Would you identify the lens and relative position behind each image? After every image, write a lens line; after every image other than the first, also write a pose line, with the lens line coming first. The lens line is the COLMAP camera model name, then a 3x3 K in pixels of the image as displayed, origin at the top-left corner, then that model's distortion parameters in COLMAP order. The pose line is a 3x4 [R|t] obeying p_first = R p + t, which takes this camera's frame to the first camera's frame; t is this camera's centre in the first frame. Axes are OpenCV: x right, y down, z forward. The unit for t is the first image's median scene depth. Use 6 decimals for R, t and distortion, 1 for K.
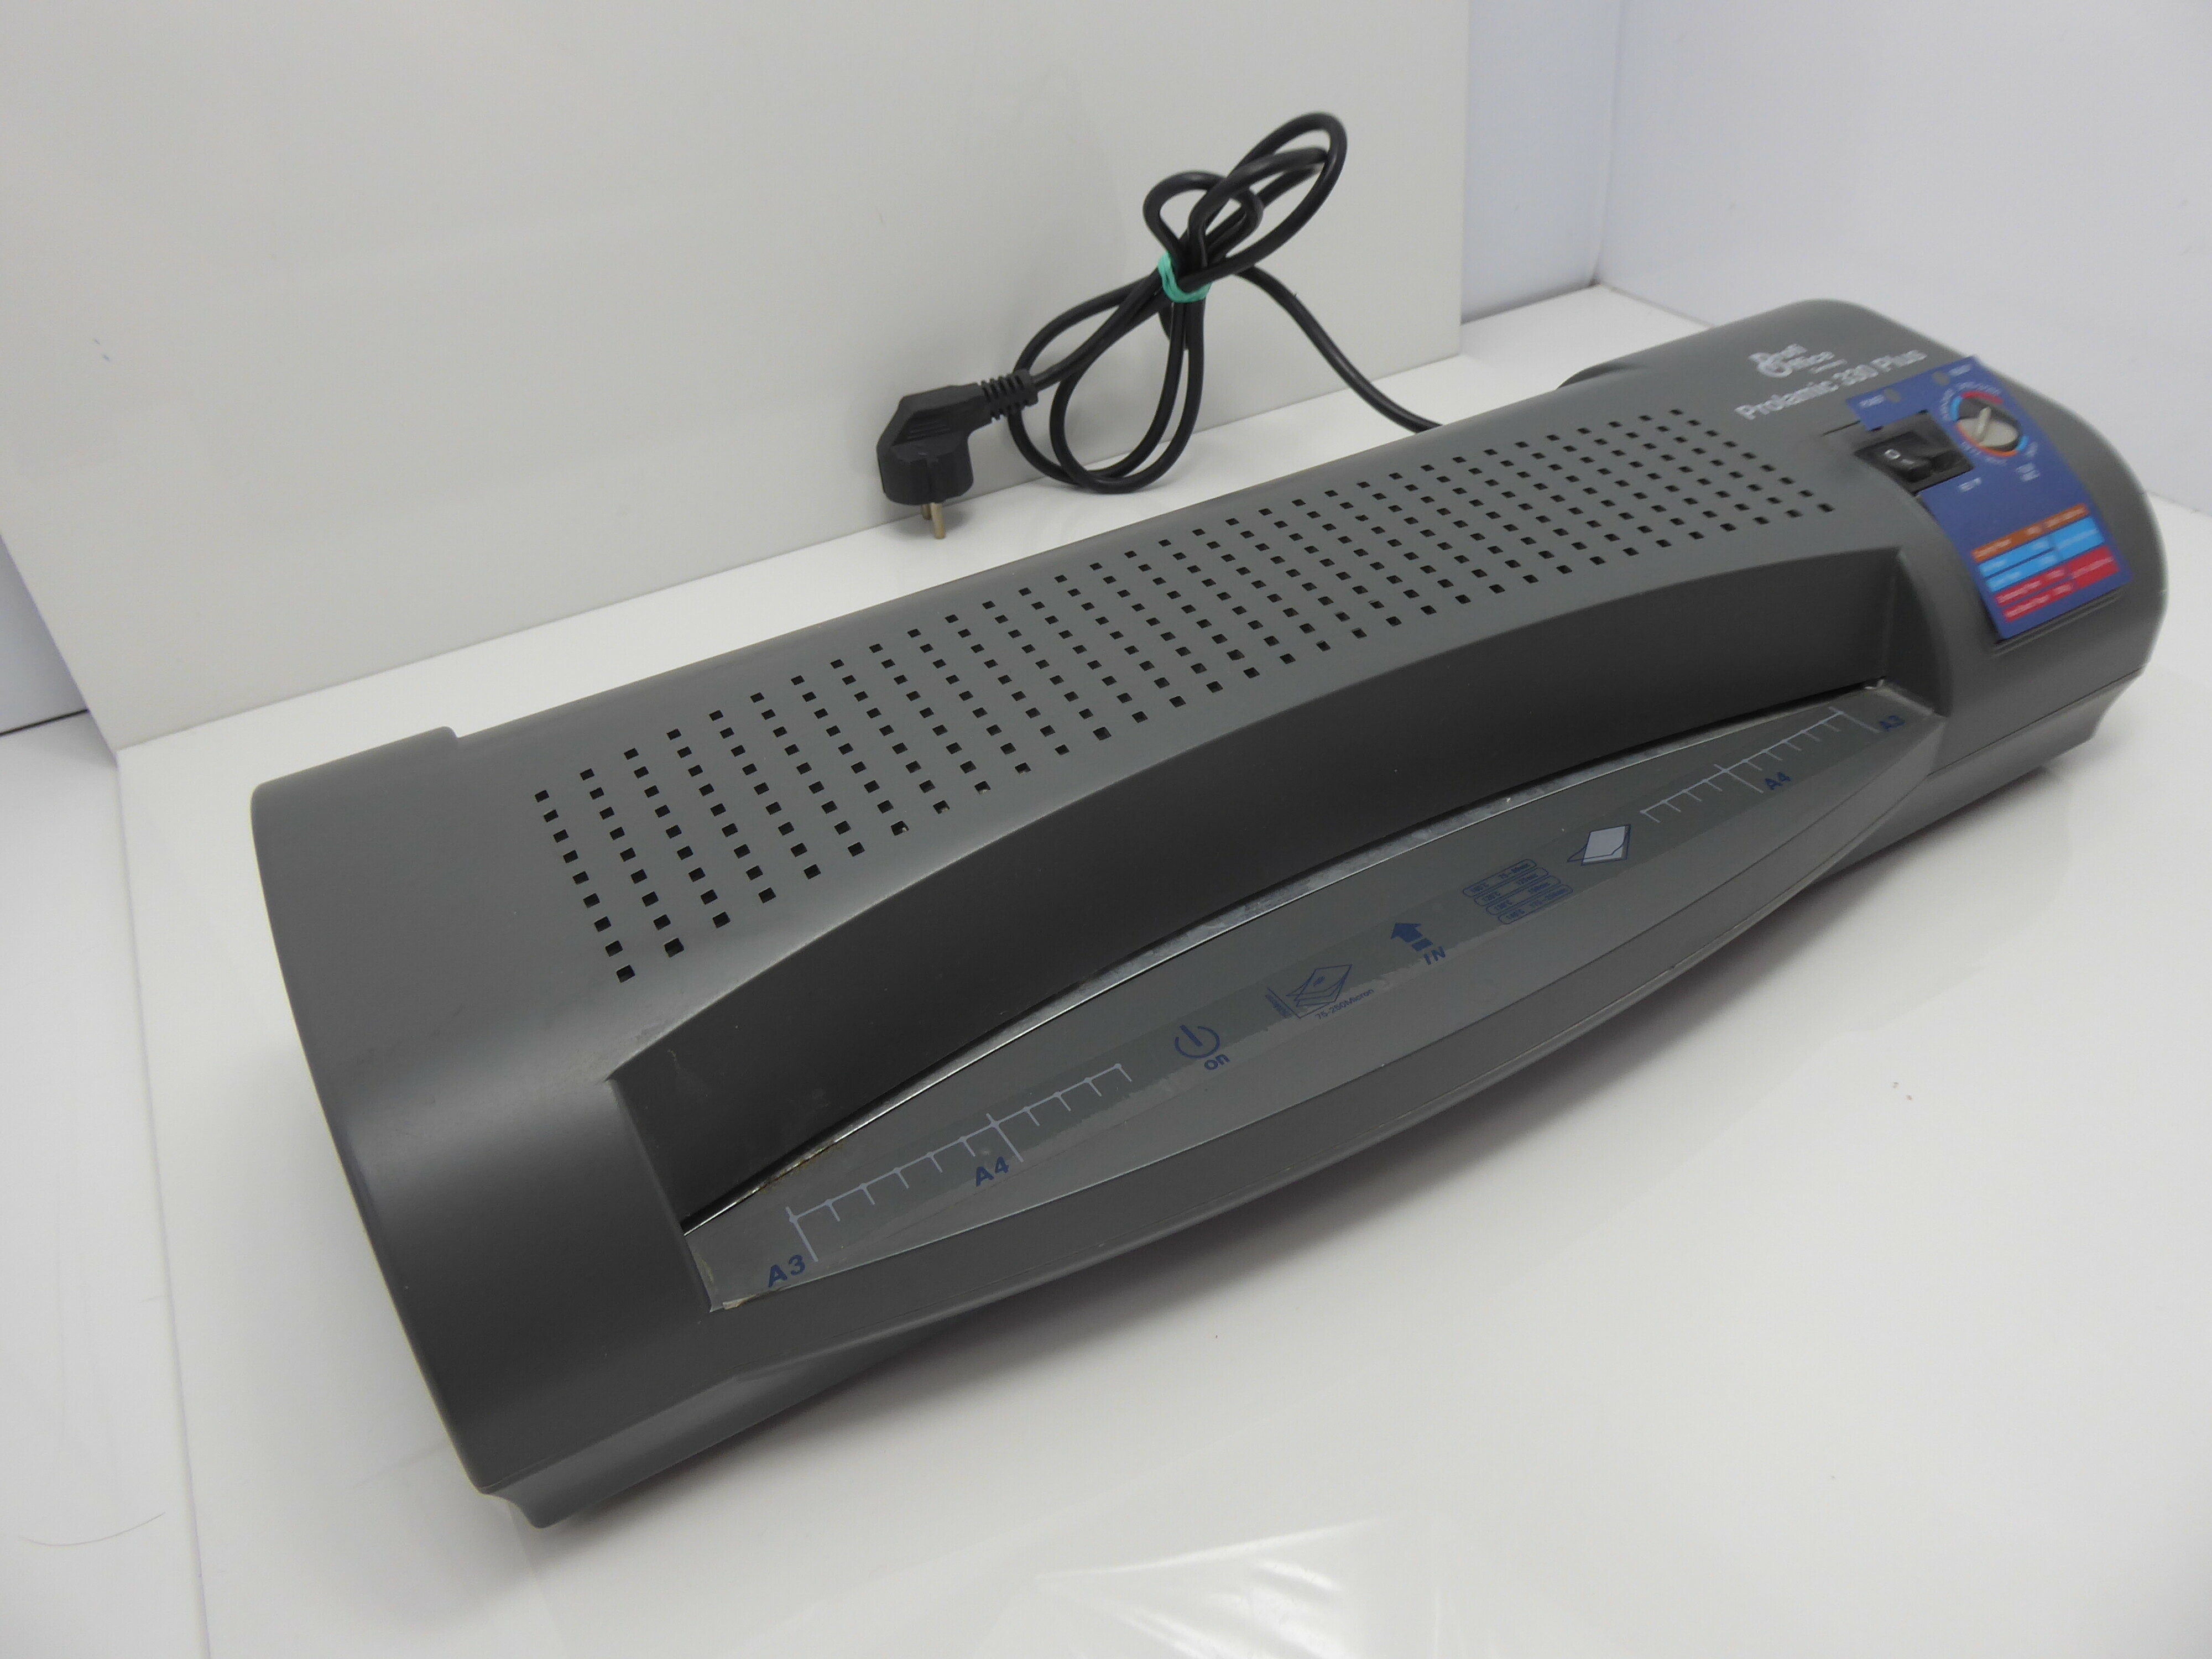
lens RADIAL K [[1609.7, 0, 1106.0], [0, 1609.7, 829.5], [0, 0, 1]] dist [0.000040, 0.001366]
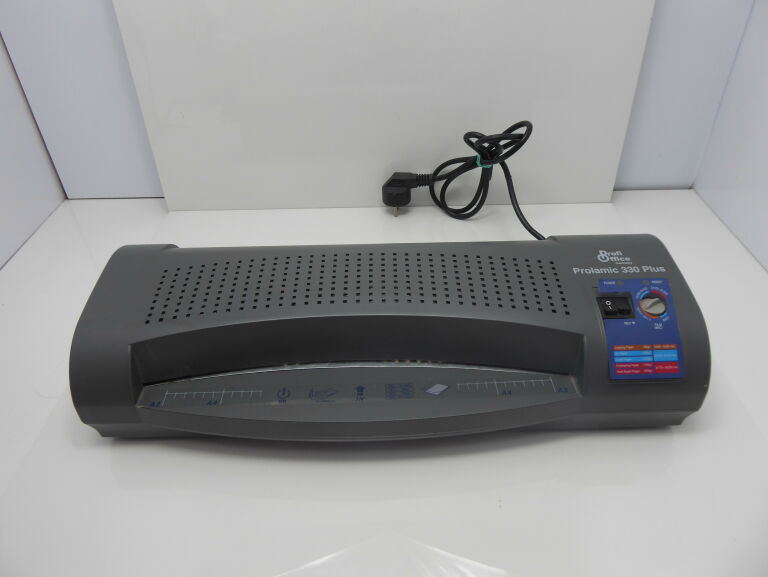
lens RADIAL K [[549.3, 0, 384.0], [0, 549.3, 288.5], [0, 0, 1]] dist [-0.004103, -0.002094]
pose [[0.867288, 0.340227, -0.363397, 0.472519], [-0.322531, 0.940098, 0.110402, -0.228612], [0.379191, 0.021456, 0.925070, -0.043492]]
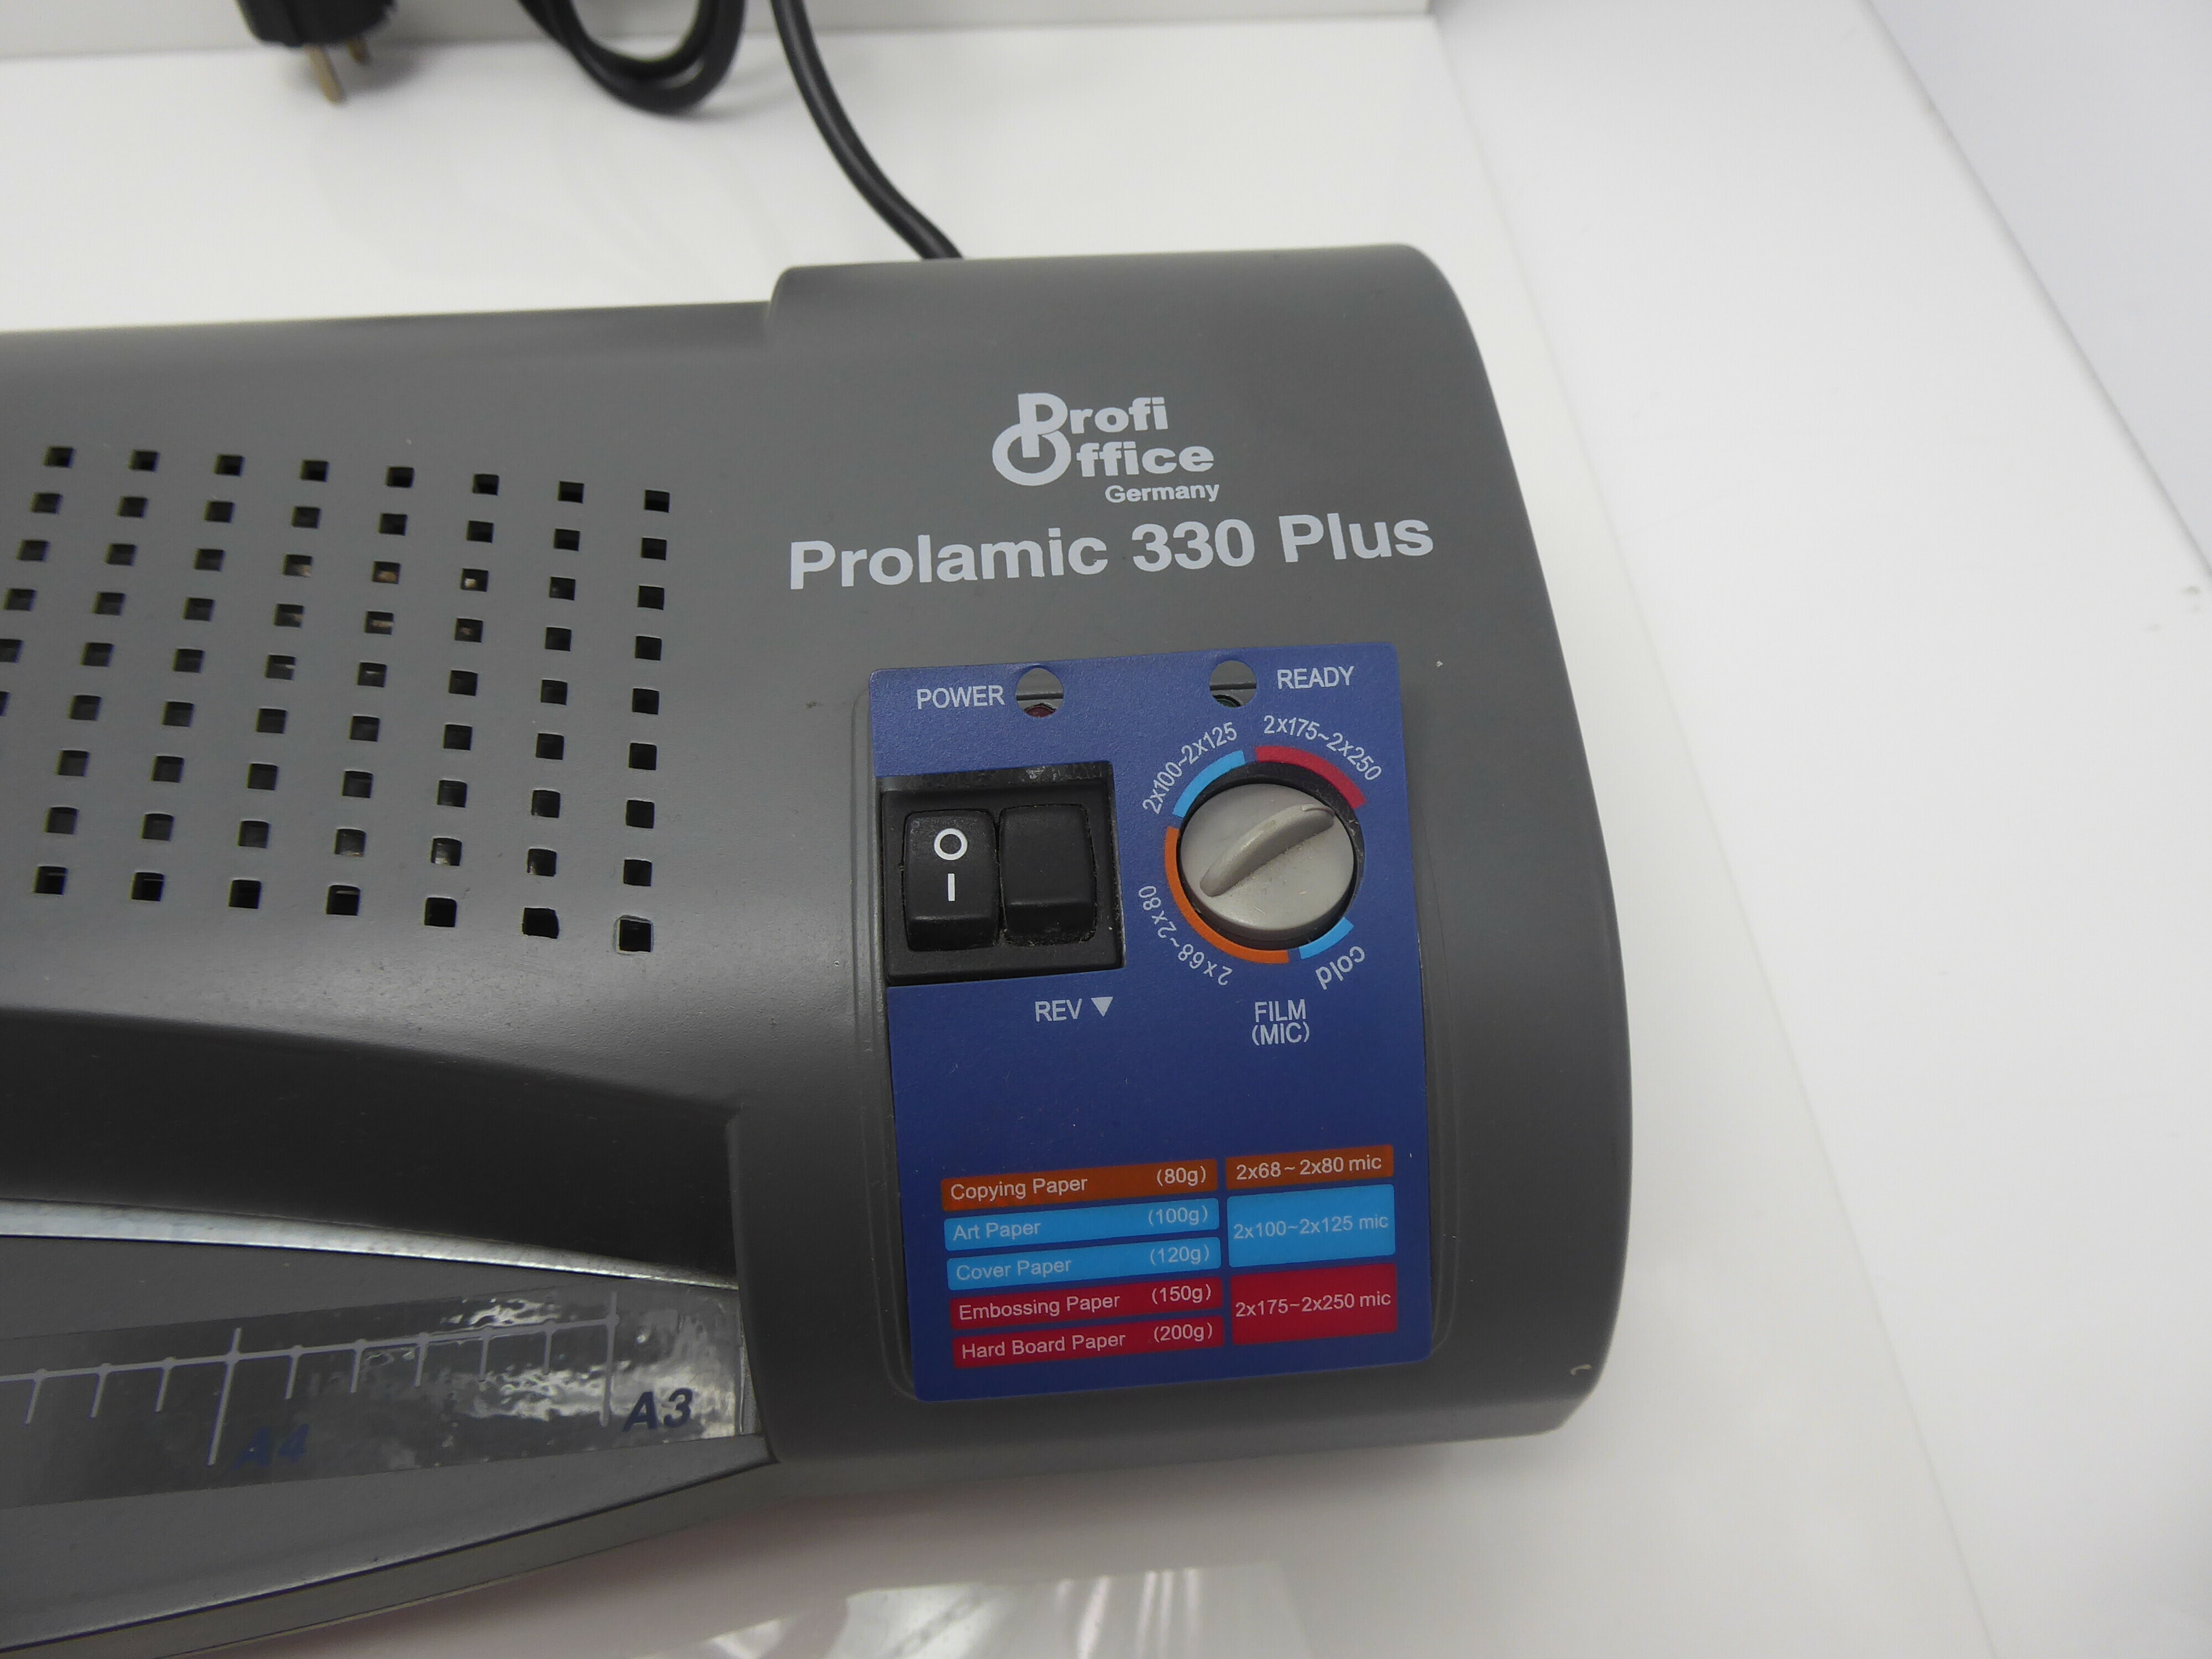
lens RADIAL K [[1582.0, 0, 1106.0], [0, 1582.0, 829.5], [0, 0, 1]] dist [-0.004103, -0.002094]
pose [[0.896780, 0.404002, -0.180466, 0.569785], [-0.314769, 0.869123, 0.381505, -0.380042], [0.310976, -0.285321, 0.906579, 0.646778]]
